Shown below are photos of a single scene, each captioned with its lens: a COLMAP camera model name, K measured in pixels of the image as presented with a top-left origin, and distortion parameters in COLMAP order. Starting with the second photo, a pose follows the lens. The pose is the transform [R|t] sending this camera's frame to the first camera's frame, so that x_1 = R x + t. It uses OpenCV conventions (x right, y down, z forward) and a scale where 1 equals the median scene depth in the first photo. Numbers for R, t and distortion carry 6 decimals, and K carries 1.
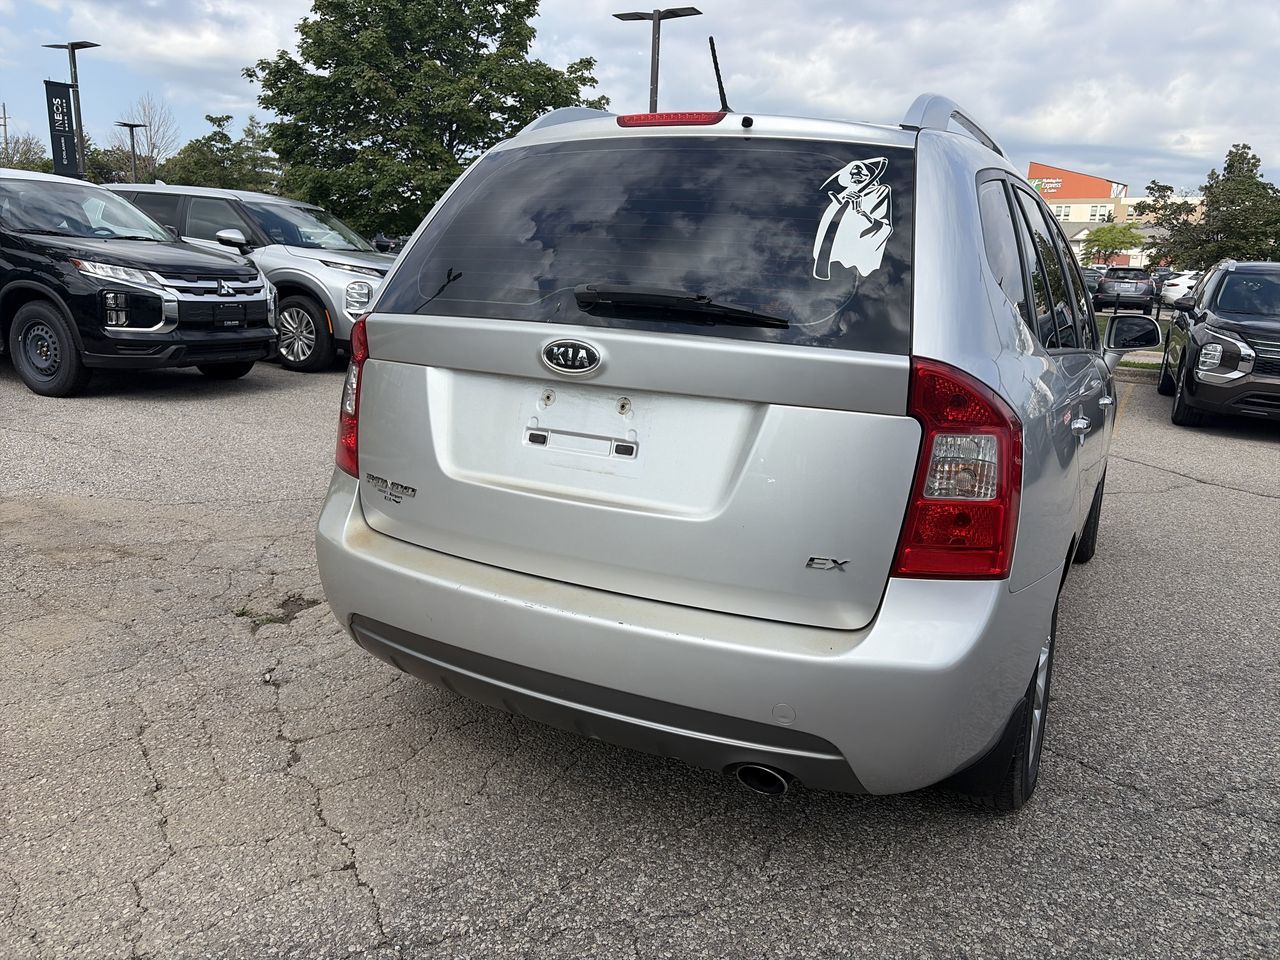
lens RADIAL K [[970.8, 0, 629.6], [0, 970.8, 491.5], [0, 0, 1]] dist [0.040048, -0.034751]
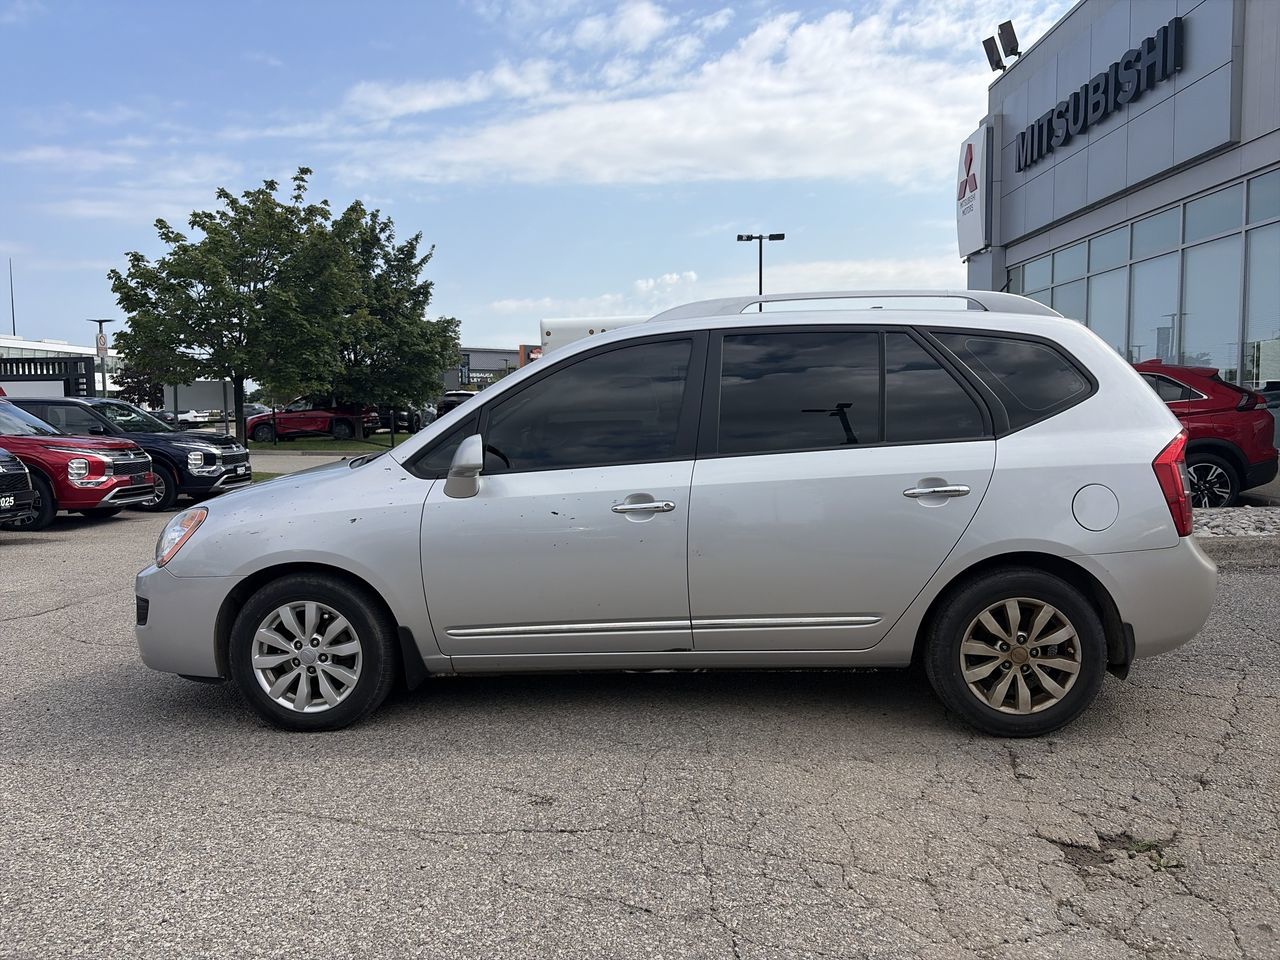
lens RADIAL K [[970.8, 0, 641.5], [0, 970.8, 472.1], [0, 0, 1]] dist [0.040048, -0.034751]
pose [[-0.420231, -0.103913, 0.901448, -1.245861], [0.202973, 0.957486, 0.204994, -0.571256], [-0.884425, 0.269114, -0.381274, 2.215441]]
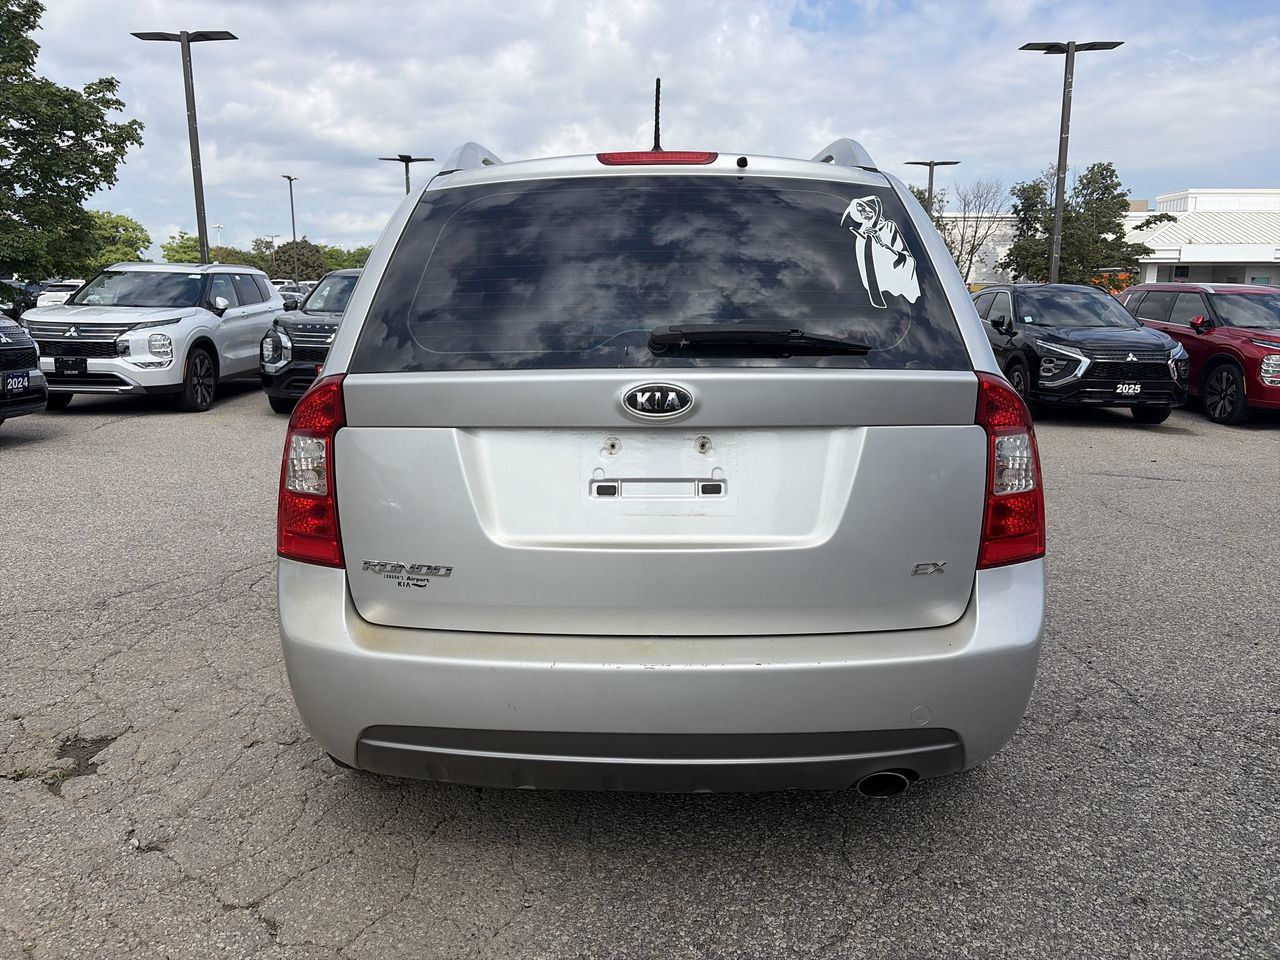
lens RADIAL K [[970.8, 0, 634.7], [0, 970.8, 478.5], [0, 0, 1]] dist [0.040048, -0.034751]
pose [[0.892058, -0.126371, 0.433892, -0.382340], [0.144582, 0.989451, -0.009075, -0.042556], [-0.428168, 0.070829, 0.900919, 0.111664]]
